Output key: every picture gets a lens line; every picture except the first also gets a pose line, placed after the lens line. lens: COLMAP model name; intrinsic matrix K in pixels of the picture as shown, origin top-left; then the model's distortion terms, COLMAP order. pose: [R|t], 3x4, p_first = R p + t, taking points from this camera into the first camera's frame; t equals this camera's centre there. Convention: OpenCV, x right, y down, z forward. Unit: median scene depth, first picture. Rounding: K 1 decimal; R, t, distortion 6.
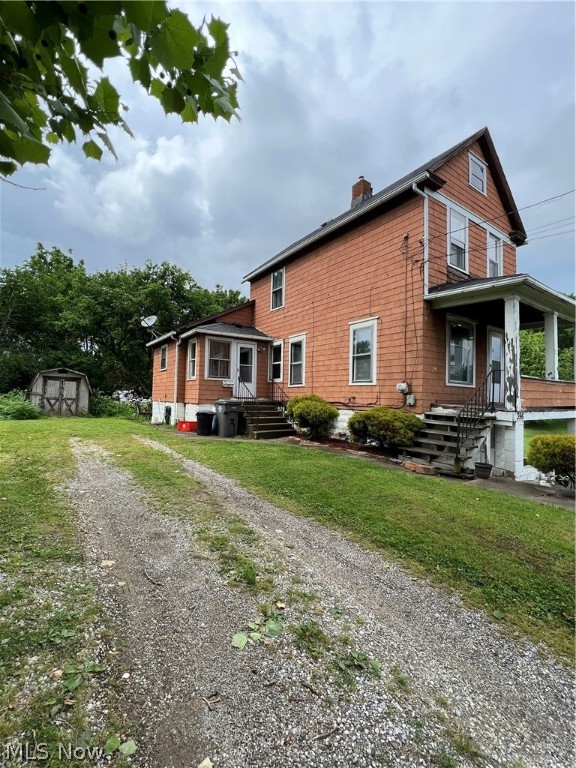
lens RADIAL K [[340.5, 0, 287.3], [0, 340.5, 382.7], [0, 0, 1]] dist [-0.005794, -0.000220]
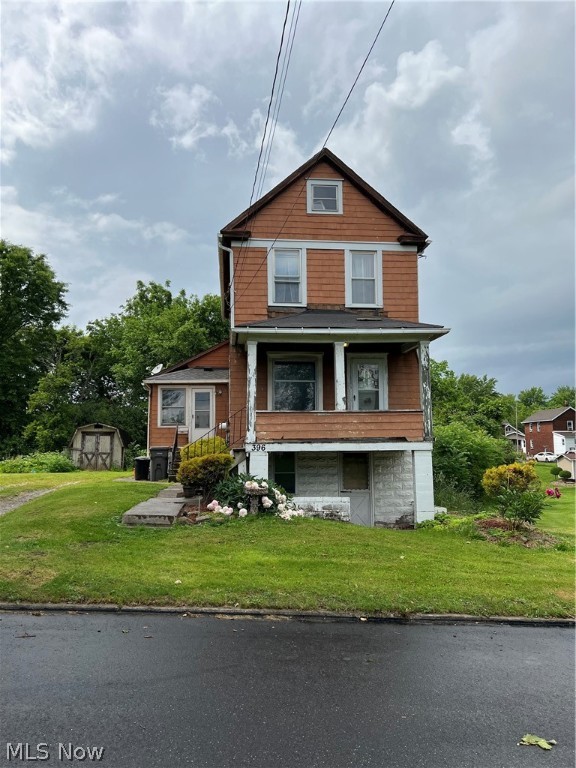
lens RADIAL K [[575.4, 0, 289.2], [0, 575.4, 384.4], [0, 0, 1]] dist [0.008980, 0.001226]
pose [[0.873143, -0.089319, -0.479212, 0.701956], [0.052355, 0.994566, -0.089981, 0.027798], [0.484645, 0.053477, 0.873075, -0.251091]]
